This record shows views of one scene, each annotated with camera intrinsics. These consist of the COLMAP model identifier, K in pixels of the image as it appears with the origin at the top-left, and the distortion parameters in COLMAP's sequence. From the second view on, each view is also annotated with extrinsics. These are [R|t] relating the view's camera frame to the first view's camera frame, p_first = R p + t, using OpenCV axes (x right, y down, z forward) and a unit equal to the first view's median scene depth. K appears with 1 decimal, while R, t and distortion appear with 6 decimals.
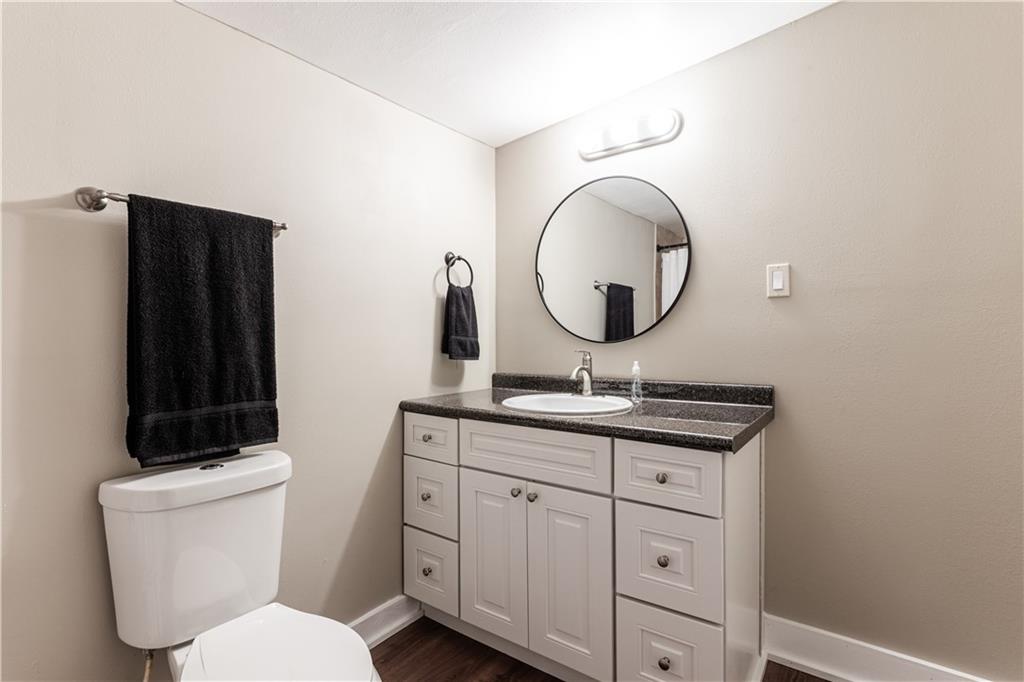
lens RADIAL K [[496.6, 0, 509.1], [0, 496.6, 336.0], [0, 0, 1]] dist [0.000873, 0.000162]
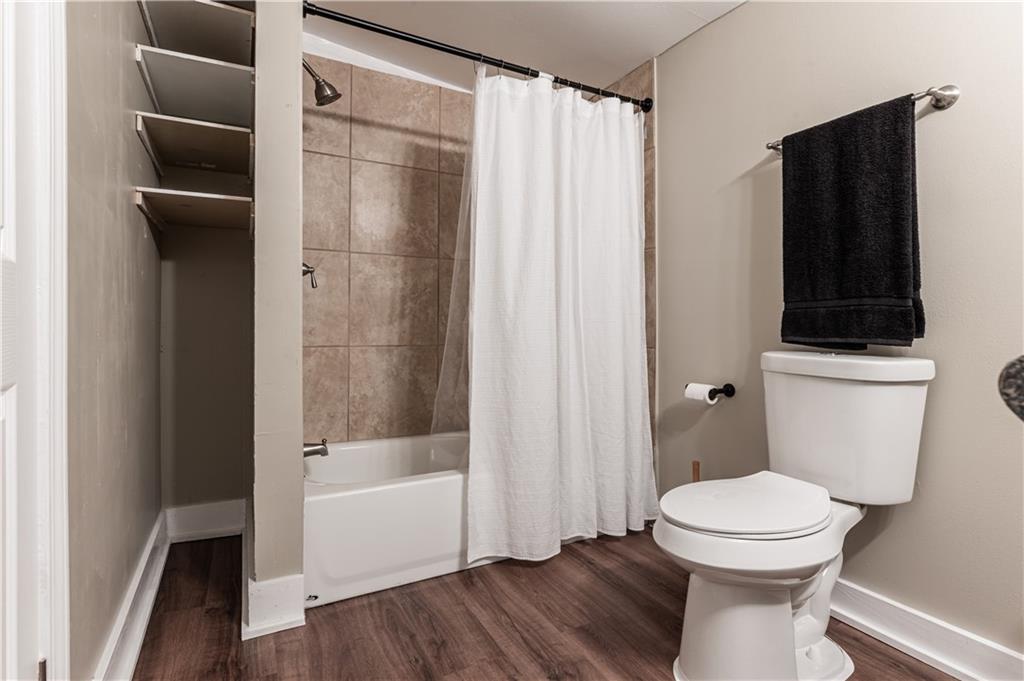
lens RADIAL K [[508.2, 0, 514.6], [0, 508.2, 323.9], [0, 0, 1]] dist [0.001585, -0.000120]
pose [[-0.418506, 0.011938, -0.908136, 0.493476], [0.005581, 0.999929, 0.010573, 0.124136], [0.908197, -0.000644, -0.418542, 0.575365]]
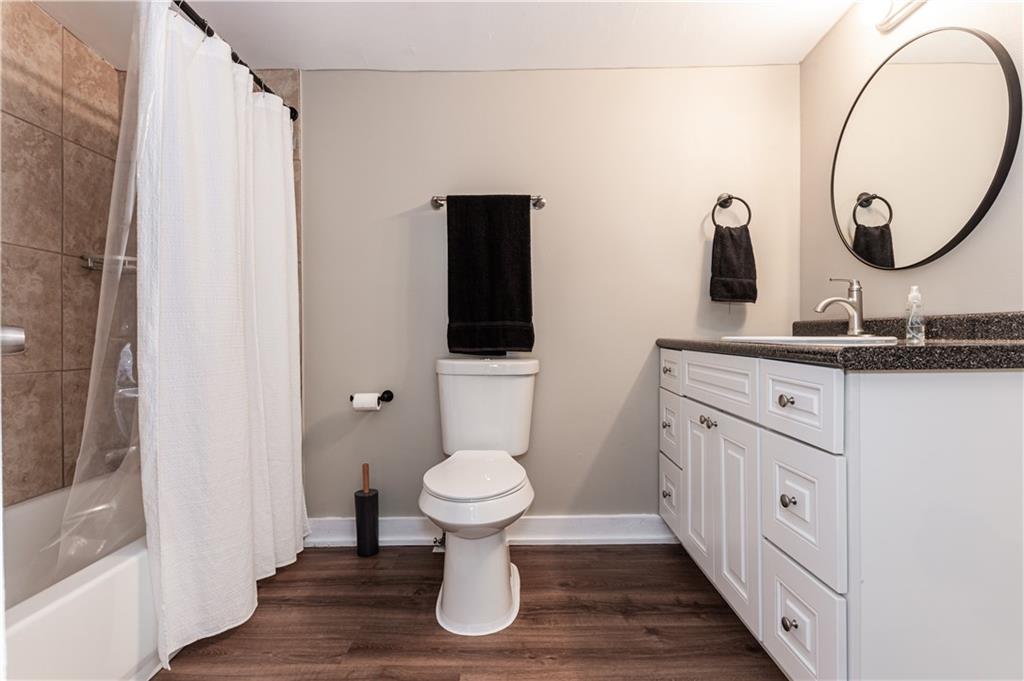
lens RADIAL K [[501.0, 0, 512.4], [0, 501.0, 333.8], [0, 0, 1]] dist [0.005253, 0.000622]
pose [[0.593688, 0.008016, -0.804655, 0.499038], [-0.001613, 0.999960, 0.008771, 0.115734], [0.804694, -0.003909, 0.593677, 0.087204]]
